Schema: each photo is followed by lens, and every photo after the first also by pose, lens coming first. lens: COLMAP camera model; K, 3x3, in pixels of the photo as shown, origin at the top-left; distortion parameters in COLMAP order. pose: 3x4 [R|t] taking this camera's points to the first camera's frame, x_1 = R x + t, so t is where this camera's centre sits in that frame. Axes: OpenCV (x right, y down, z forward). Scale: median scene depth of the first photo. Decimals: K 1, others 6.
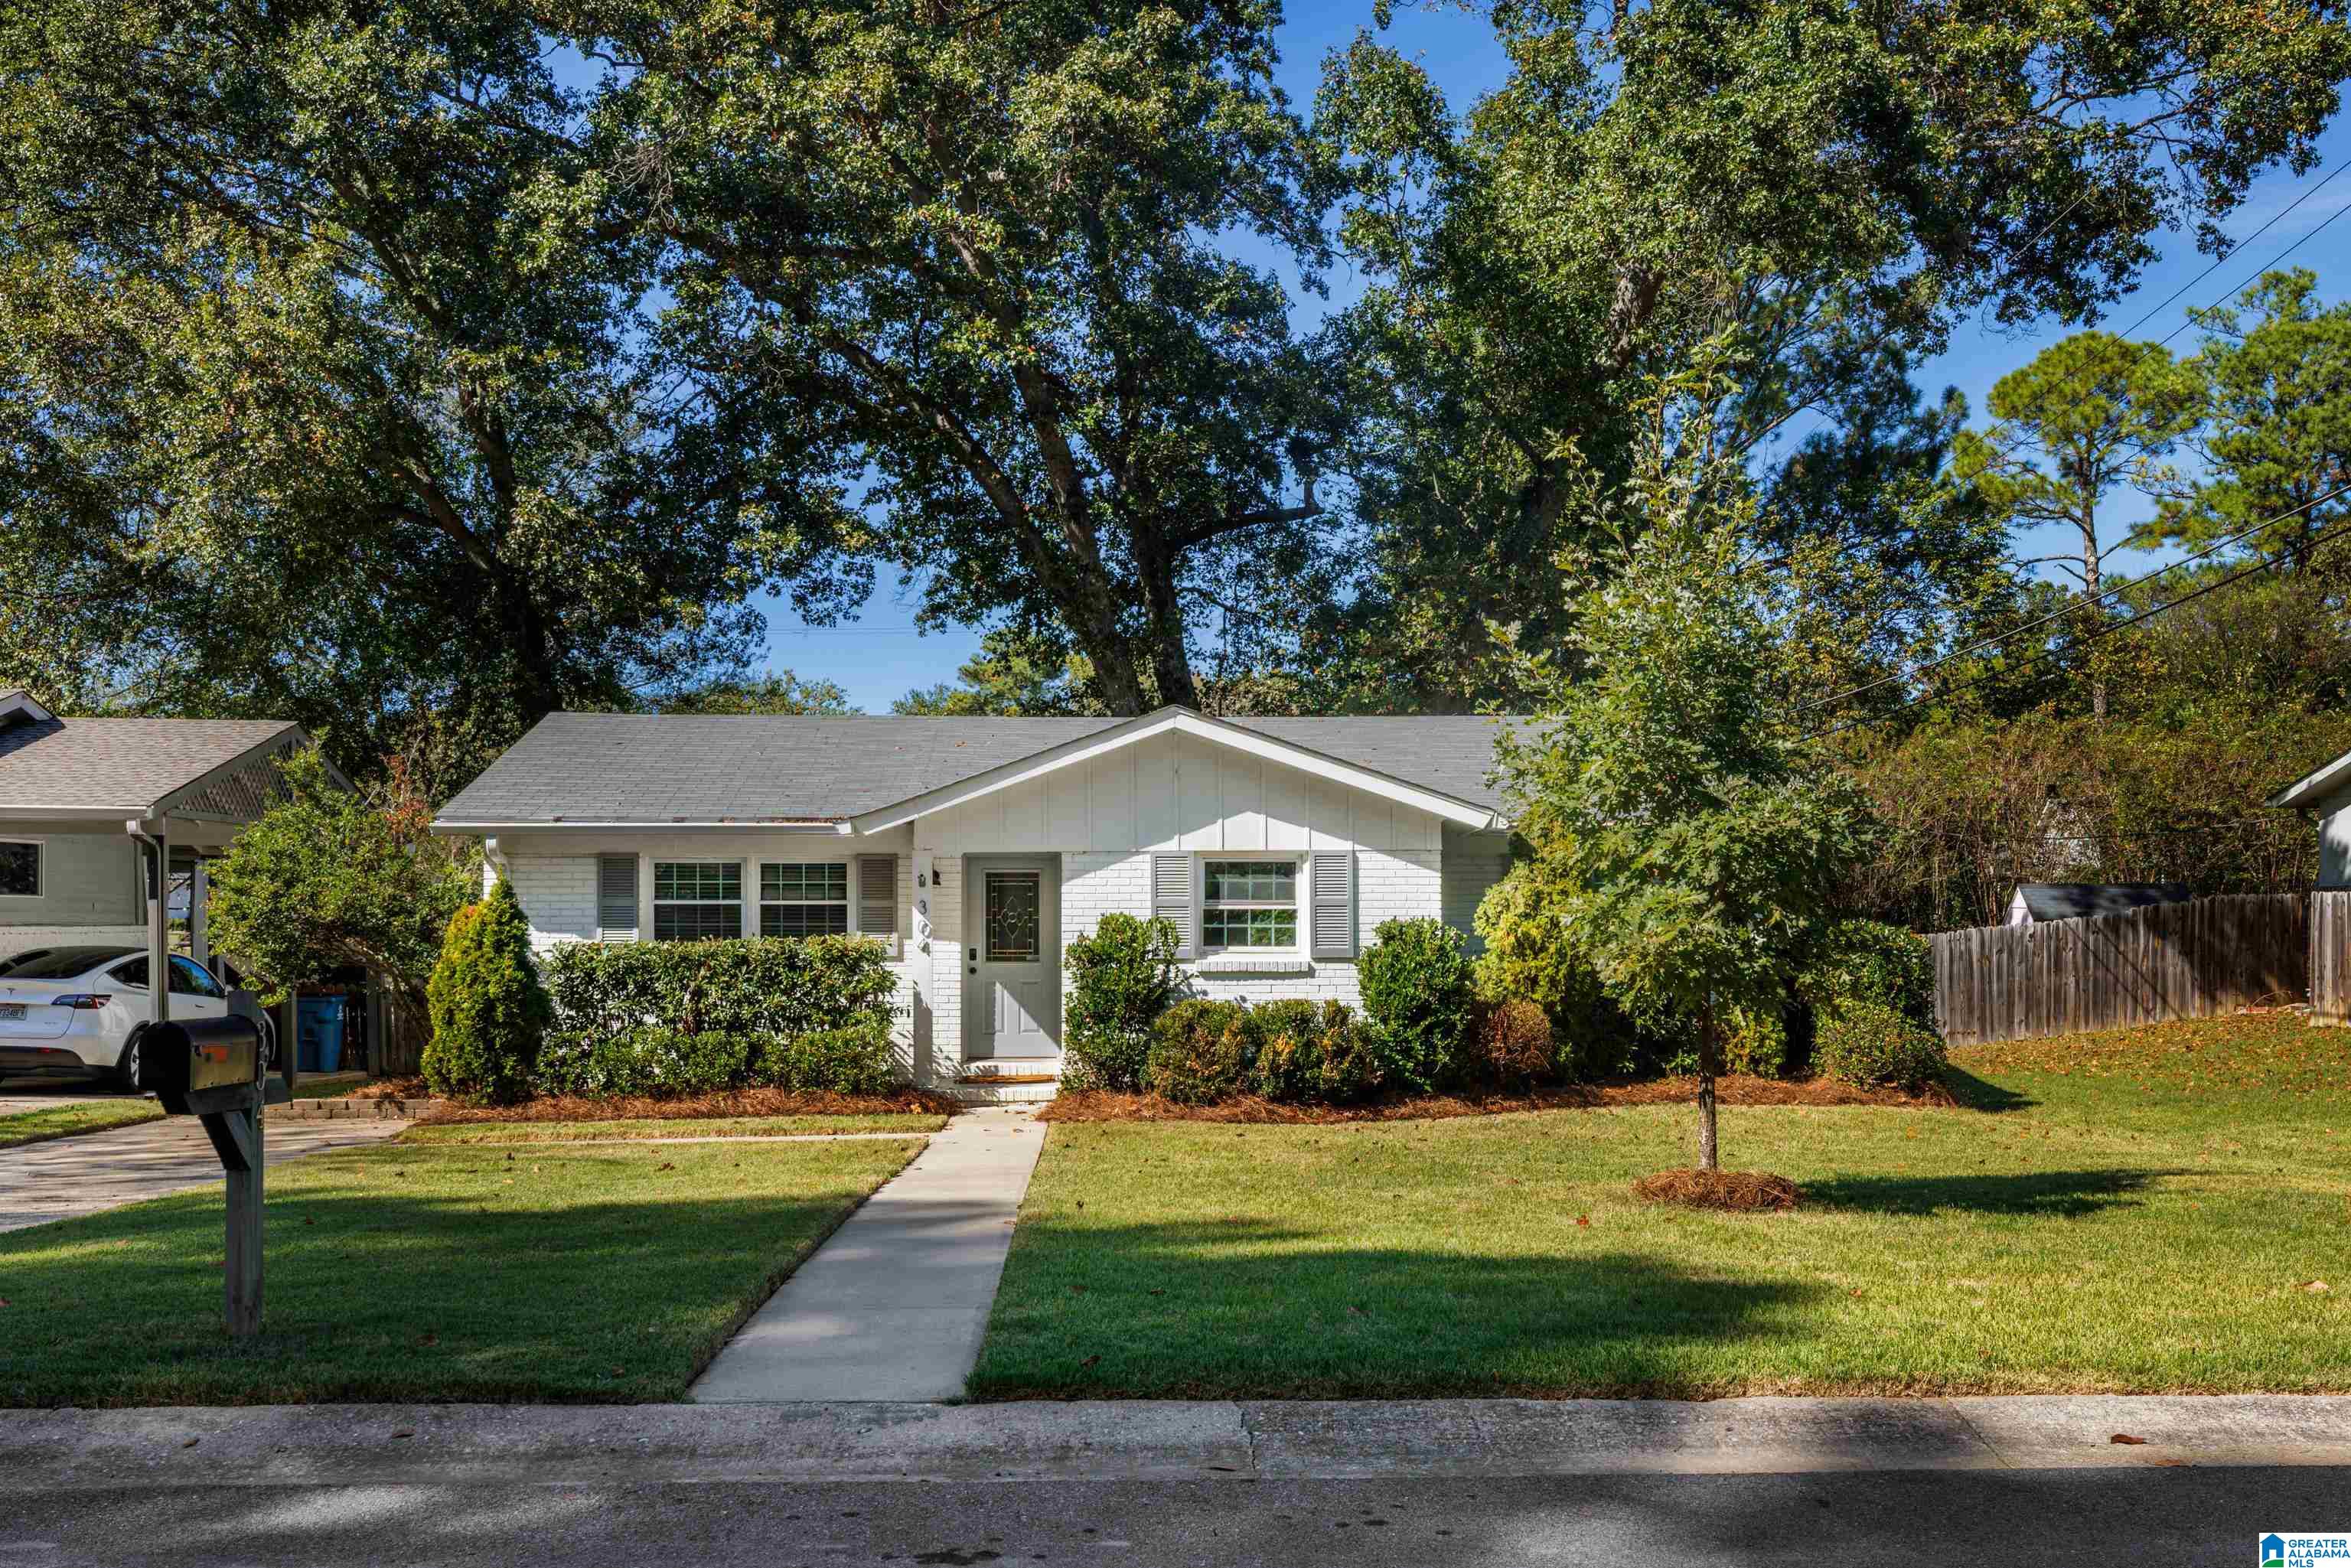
lens RADIAL K [[2143.7, 0, 1289.9], [0, 2143.7, 776.6], [0, 0, 1]] dist [-0.000035, 0.003089]
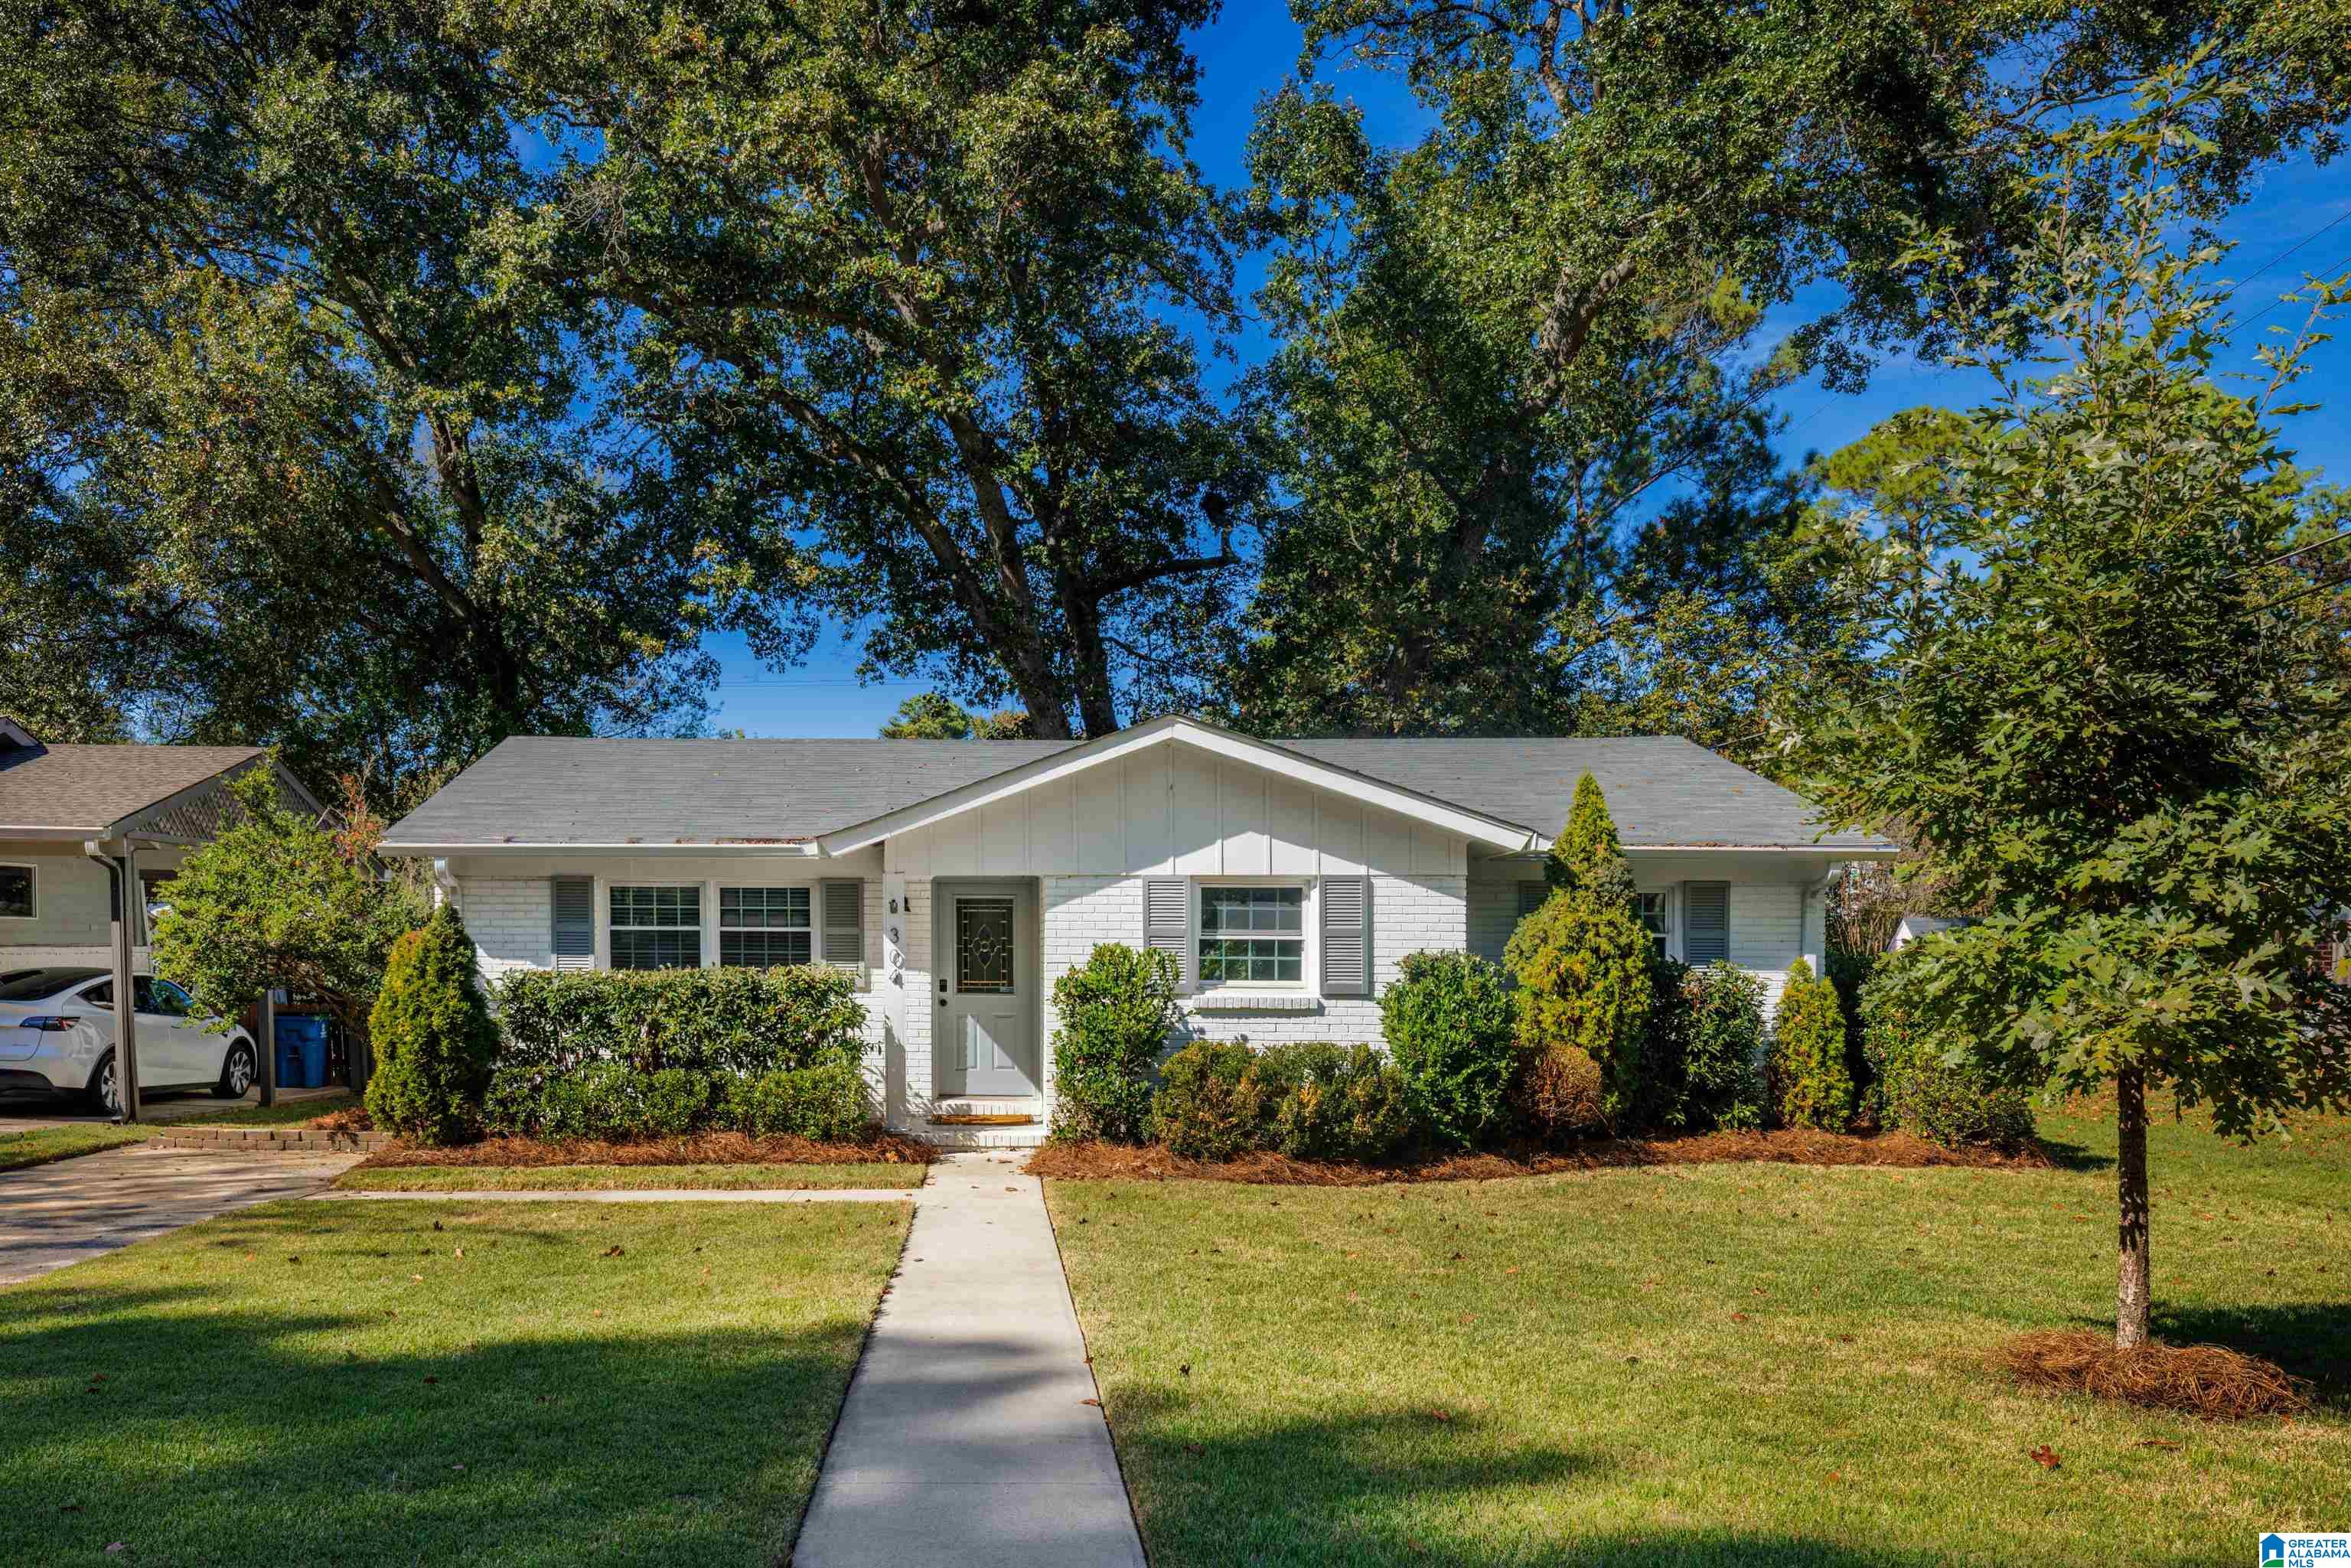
lens RADIAL K [[1681.8, 0, 993.4], [0, 1681.8, 940.6], [0, 0, 1]] dist [0.004318, -0.001162]
pose [[0.996971, 0.006814, -0.077473, -0.064659], [-0.001675, 0.997805, 0.066204, 0.013586], [0.077754, -0.065874, 0.994794, 0.252579]]
